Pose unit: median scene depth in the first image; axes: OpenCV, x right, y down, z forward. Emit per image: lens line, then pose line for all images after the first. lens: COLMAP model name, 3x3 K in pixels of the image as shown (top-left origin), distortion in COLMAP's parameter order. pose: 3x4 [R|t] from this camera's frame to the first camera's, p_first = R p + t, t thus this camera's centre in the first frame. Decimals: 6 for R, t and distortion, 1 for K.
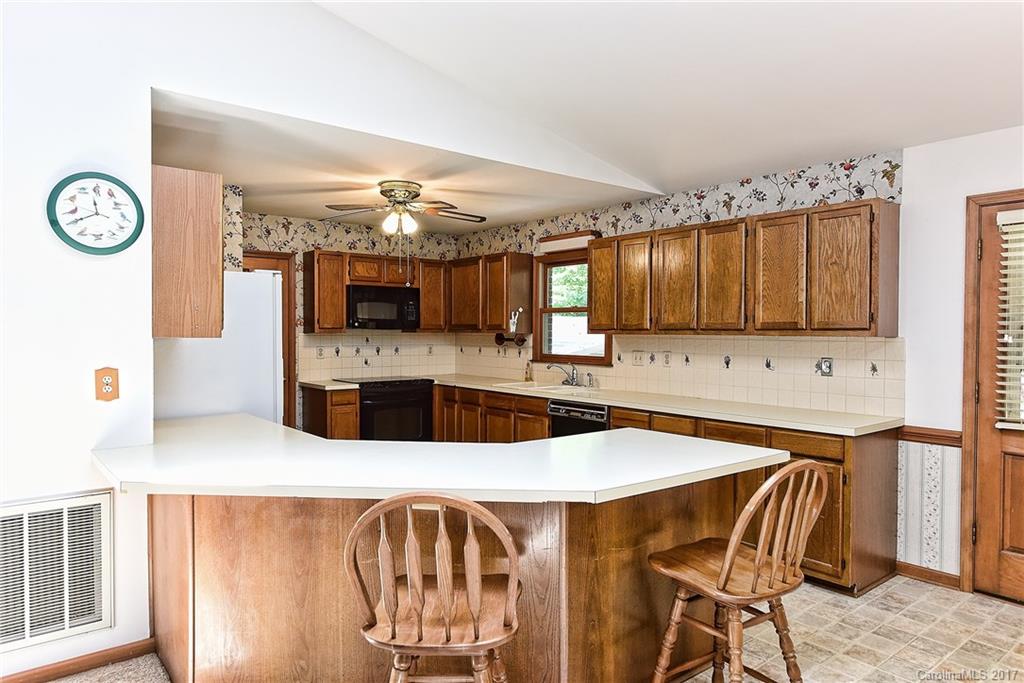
lens RADIAL K [[655.3, 0, 516.1], [0, 655.3, 334.0], [0, 0, 1]] dist [-0.000635, 0.002078]
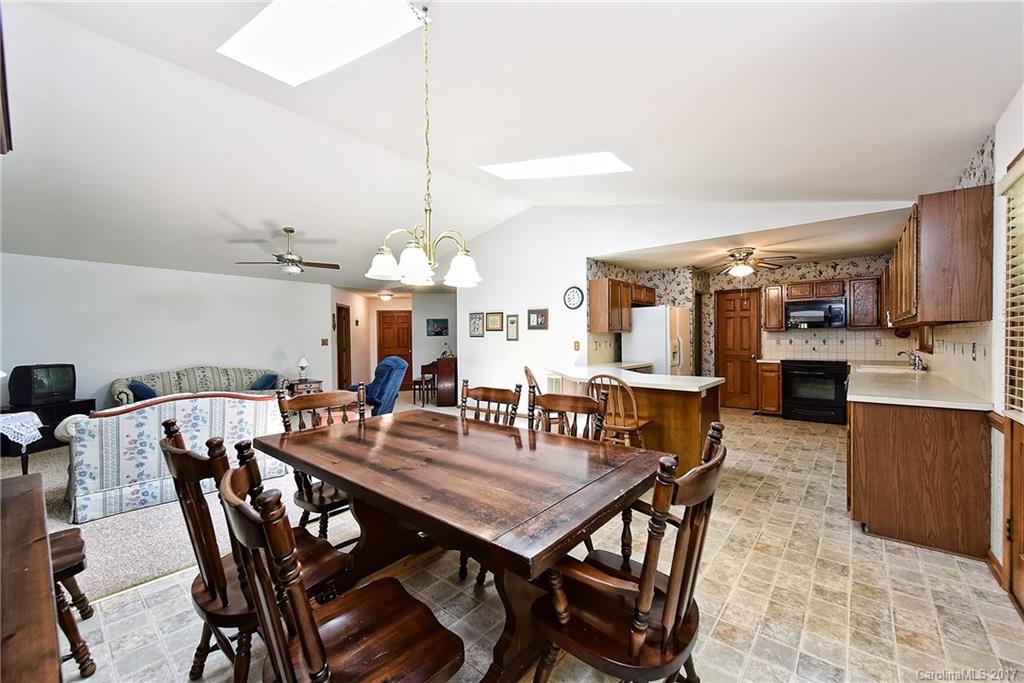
lens RADIAL K [[406.6, 0, 510.8], [0, 406.6, 341.1], [0, 0, 1]] dist [-0.000774, -0.000001]
pose [[0.183388, 0.003734, -0.983033, 0.958366], [0.005030, 0.999976, 0.004737, 0.025202], [0.983028, -0.005813, 0.183365, 0.170688]]
